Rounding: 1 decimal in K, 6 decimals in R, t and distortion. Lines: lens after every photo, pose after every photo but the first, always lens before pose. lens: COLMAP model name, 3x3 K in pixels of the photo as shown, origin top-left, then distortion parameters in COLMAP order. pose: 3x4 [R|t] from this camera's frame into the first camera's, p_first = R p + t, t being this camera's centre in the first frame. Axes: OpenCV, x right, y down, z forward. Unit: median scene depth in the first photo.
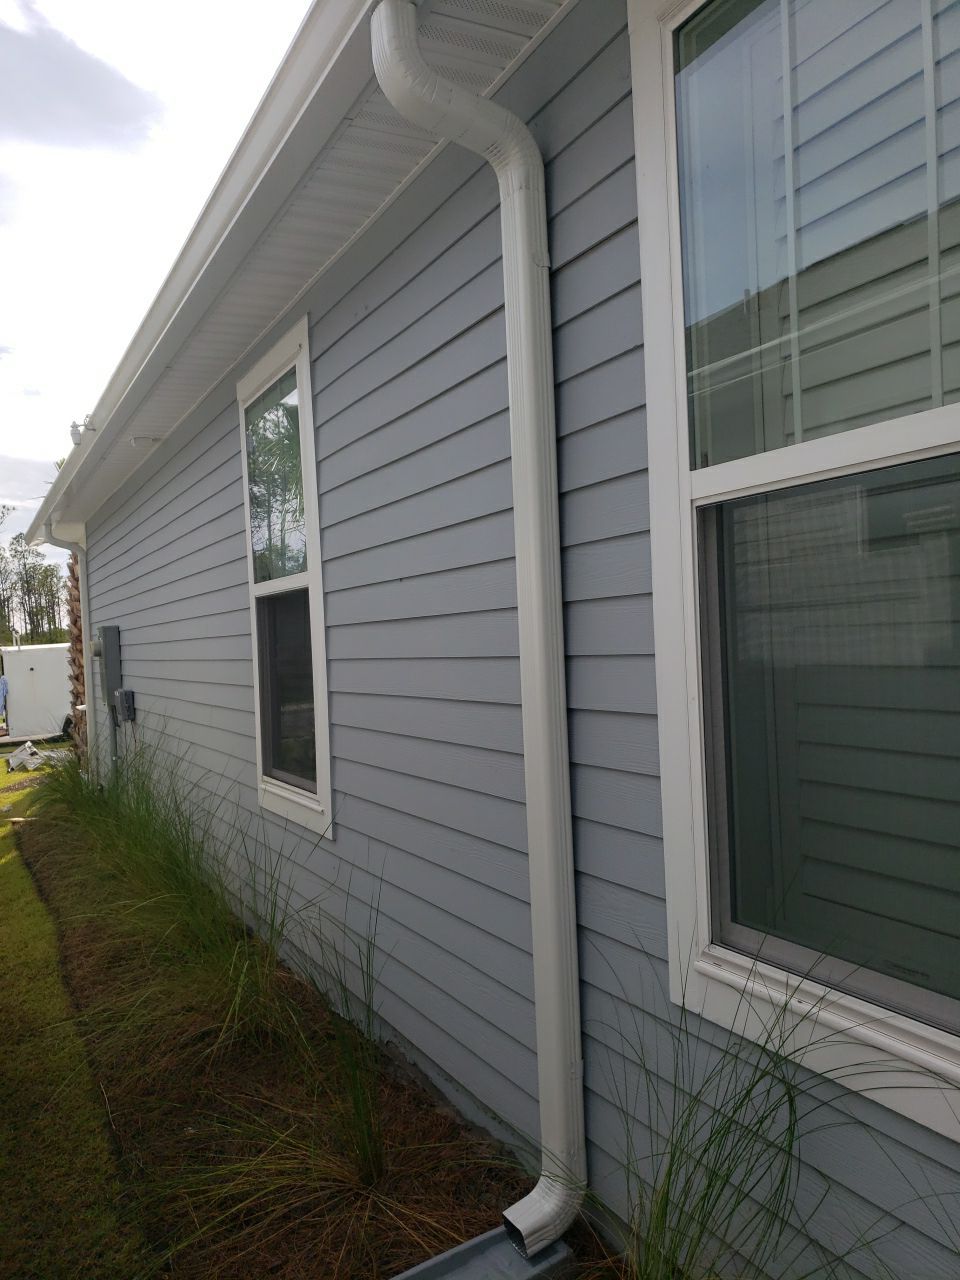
lens RADIAL K [[981.6, 0, 478.0], [0, 981.6, 652.4], [0, 0, 1]] dist [0.012986, 0.014664]
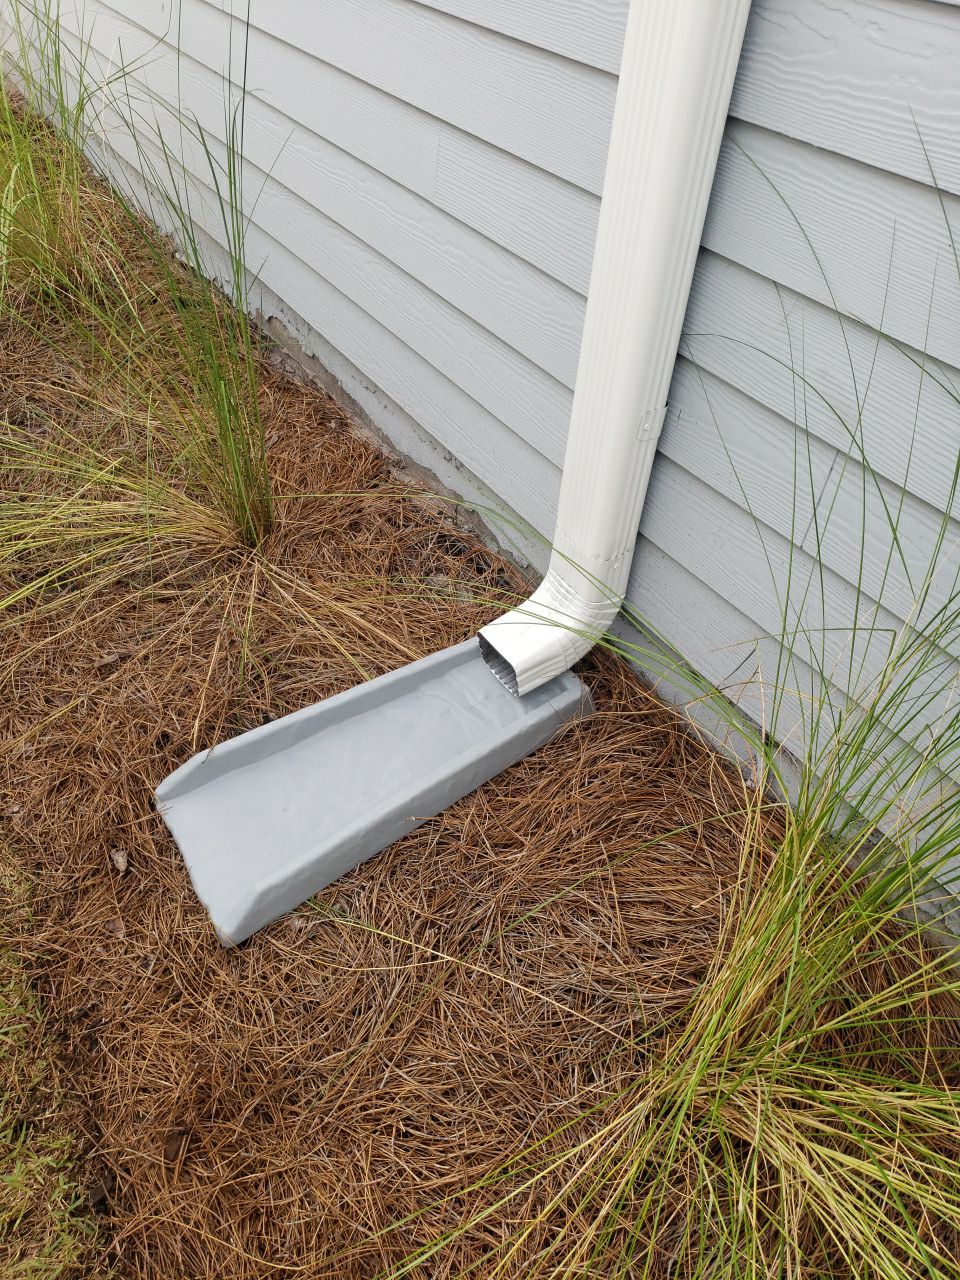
lens RADIAL K [[981.6, 0, 478.0], [0, 981.6, 652.4], [0, 0, 1]] dist [0.012986, 0.014664]
pose [[0.990696, 0.027163, 0.133357, -0.046426], [-0.108187, 0.751673, 0.650602, 0.154757], [-0.082569, -0.658976, 0.747618, 0.450132]]
